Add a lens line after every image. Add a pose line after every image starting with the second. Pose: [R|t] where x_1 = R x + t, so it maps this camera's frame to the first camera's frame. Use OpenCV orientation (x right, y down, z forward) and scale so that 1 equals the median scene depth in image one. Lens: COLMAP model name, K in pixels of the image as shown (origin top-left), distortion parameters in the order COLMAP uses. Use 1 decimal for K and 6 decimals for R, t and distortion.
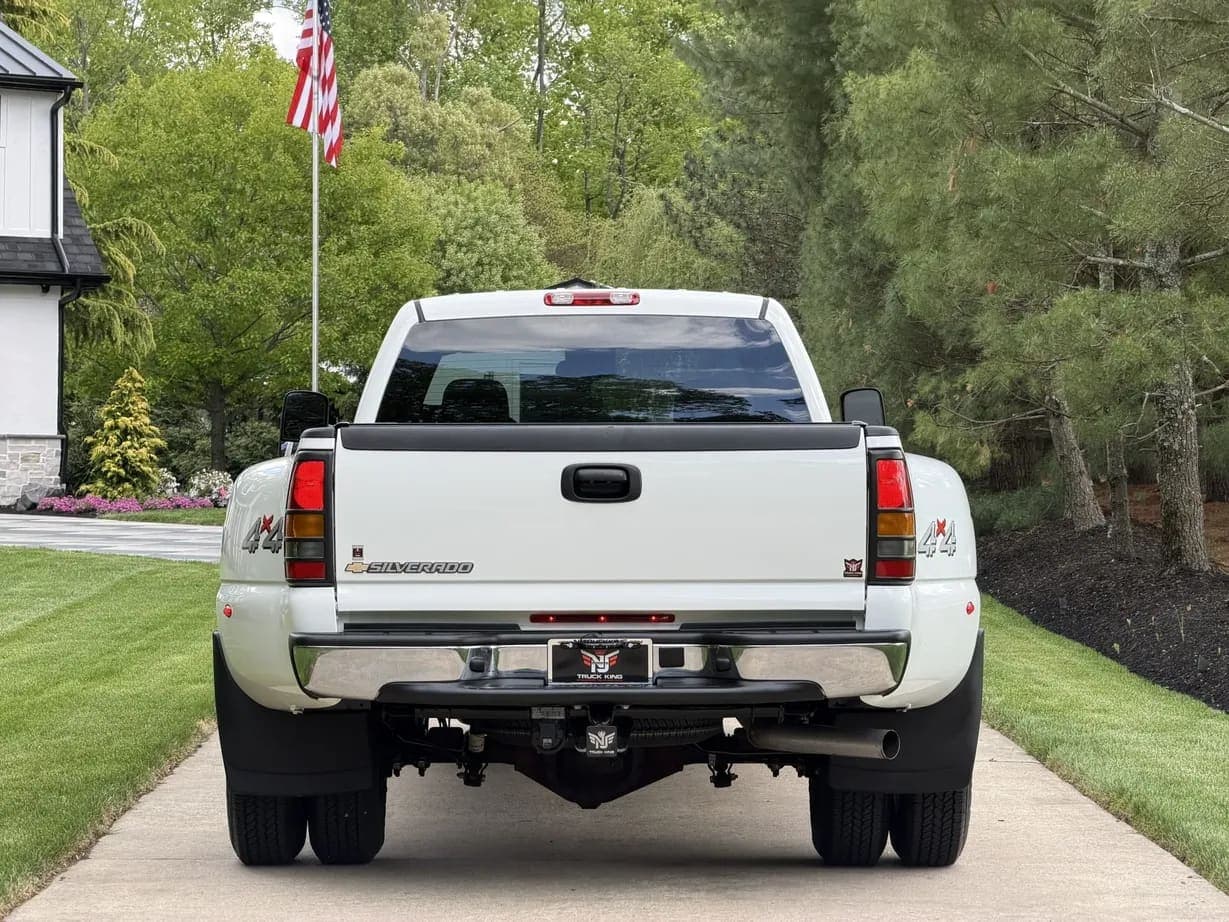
lens RADIAL K [[3713.2, 0, 614.5], [0, 3713.2, 461.0], [0, 0, 1]] dist [0.260722, -0.428795]
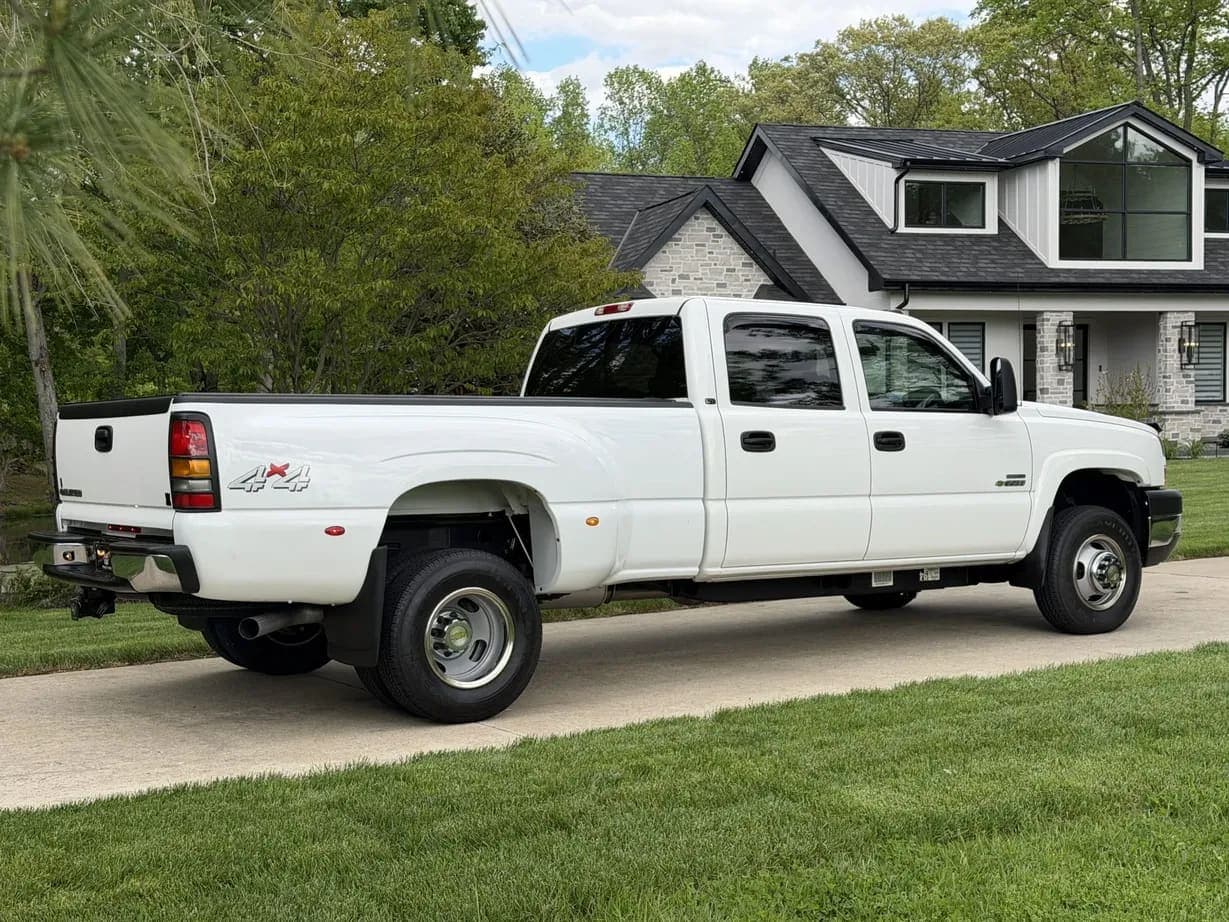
lens RADIAL K [[1715.0, 0, 624.0], [0, 1715.0, 463.6], [0, 0, 1]] dist [0.131365, 0.033071]
pose [[0.546086, 0.004706, -0.837716, 0.697489], [0.015337, 0.999760, 0.015614, 0.008054], [0.837589, -0.021375, 0.545883, 0.790426]]
